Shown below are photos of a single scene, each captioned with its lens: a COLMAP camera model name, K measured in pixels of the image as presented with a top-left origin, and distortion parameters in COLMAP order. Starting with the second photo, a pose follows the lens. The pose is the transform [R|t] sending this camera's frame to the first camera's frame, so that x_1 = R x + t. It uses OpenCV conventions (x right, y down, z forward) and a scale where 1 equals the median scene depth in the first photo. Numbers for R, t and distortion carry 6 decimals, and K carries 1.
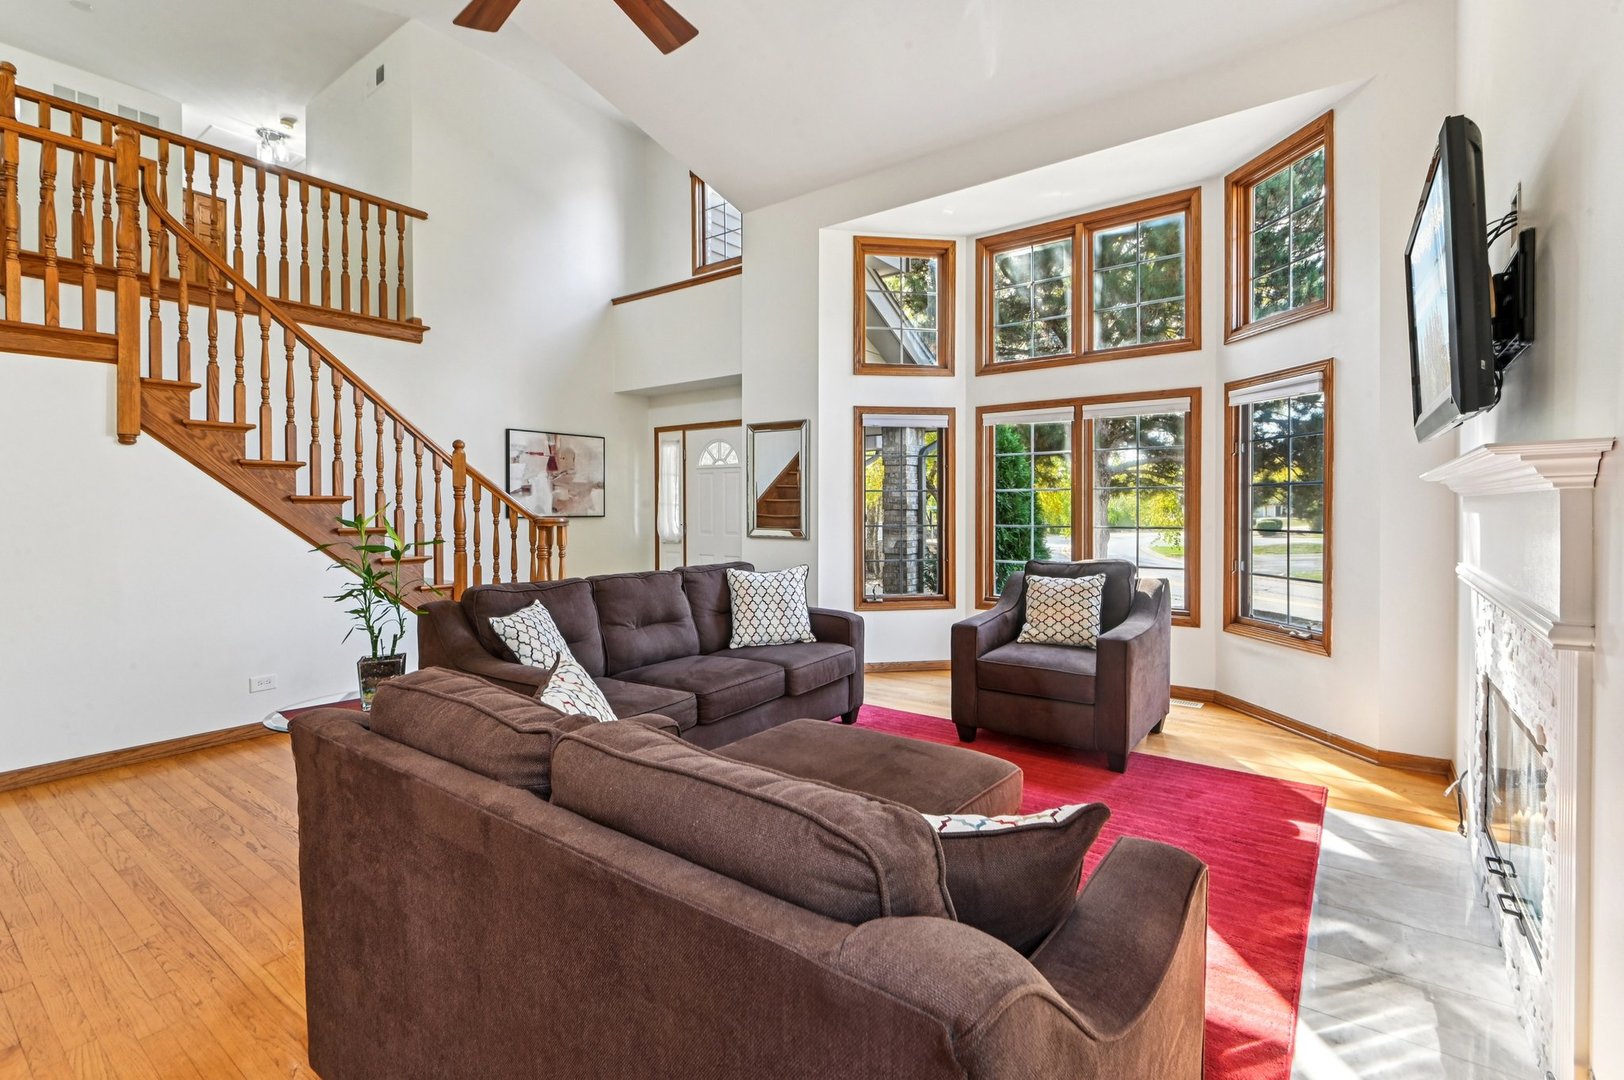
lens RADIAL K [[750.6, 0, 803.5], [0, 750.6, 503.2], [0, 0, 1]] dist [-0.006128, -0.006083]
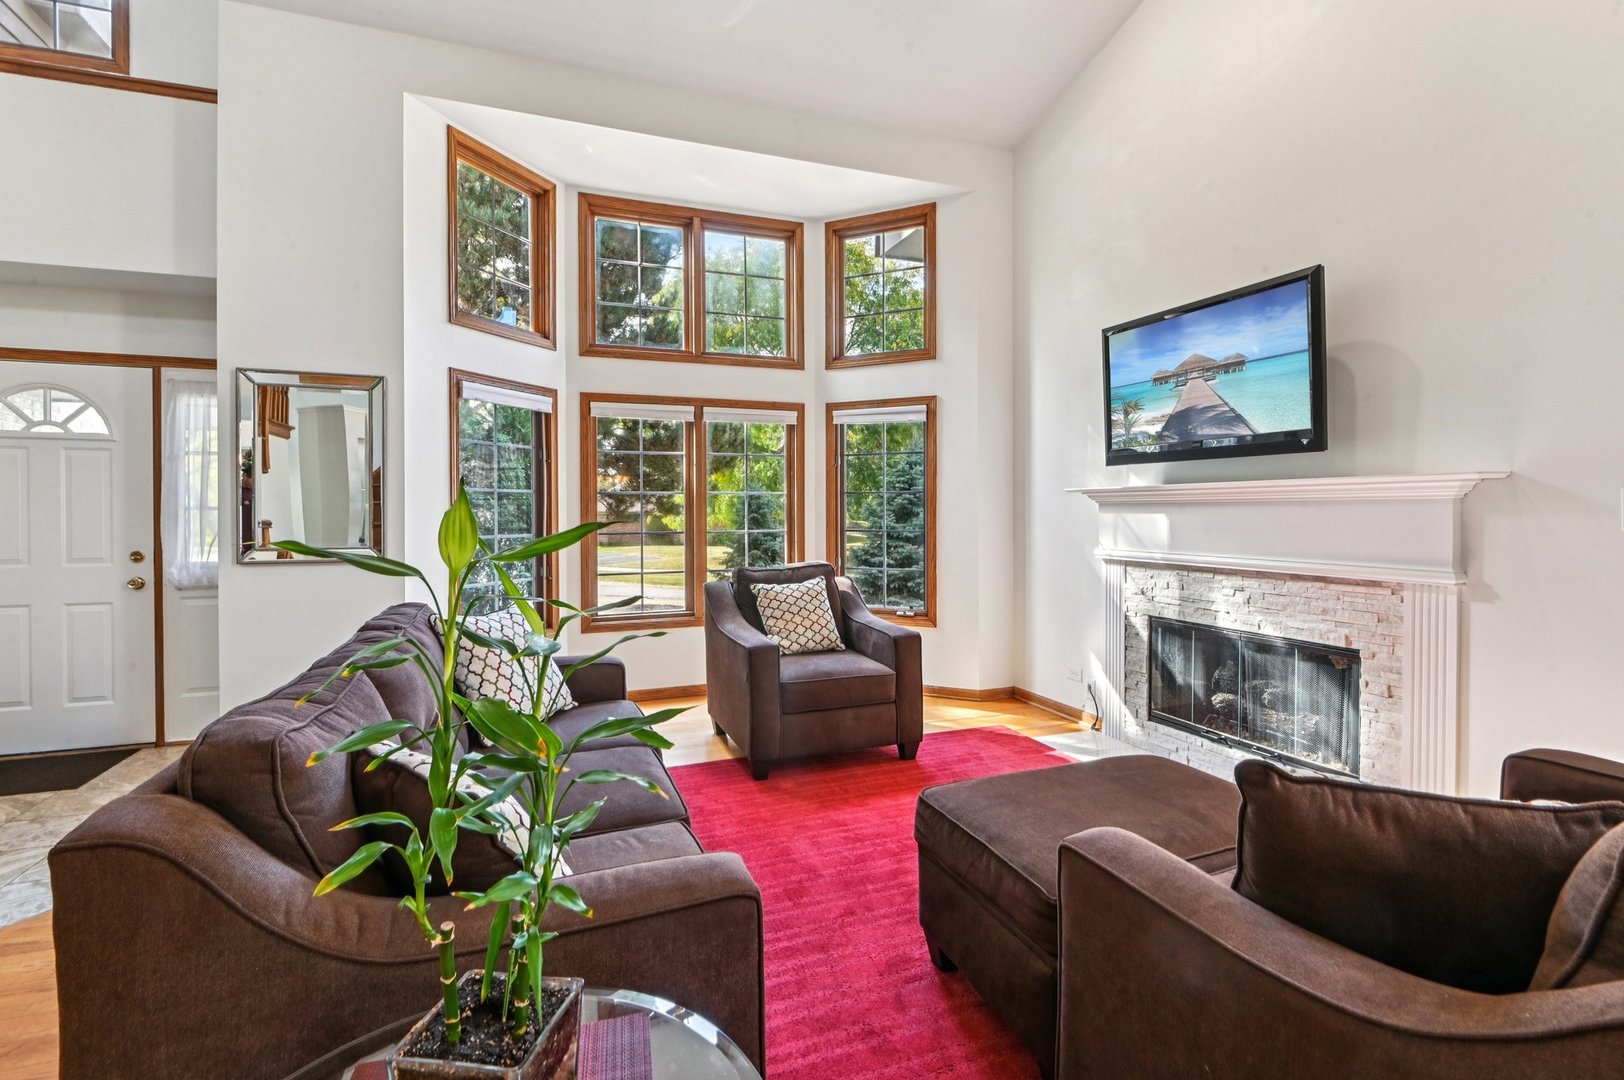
lens RADIAL K [[750.6, 0, 803.5], [0, 750.6, 503.2], [0, 0, 1]] dist [-0.006128, -0.006083]
pose [[0.521075, 0.011876, 0.853429, -0.431431], [-0.001033, 0.999911, -0.013284, 0.007662], [-0.853511, 0.006041, 0.521041, 0.434648]]
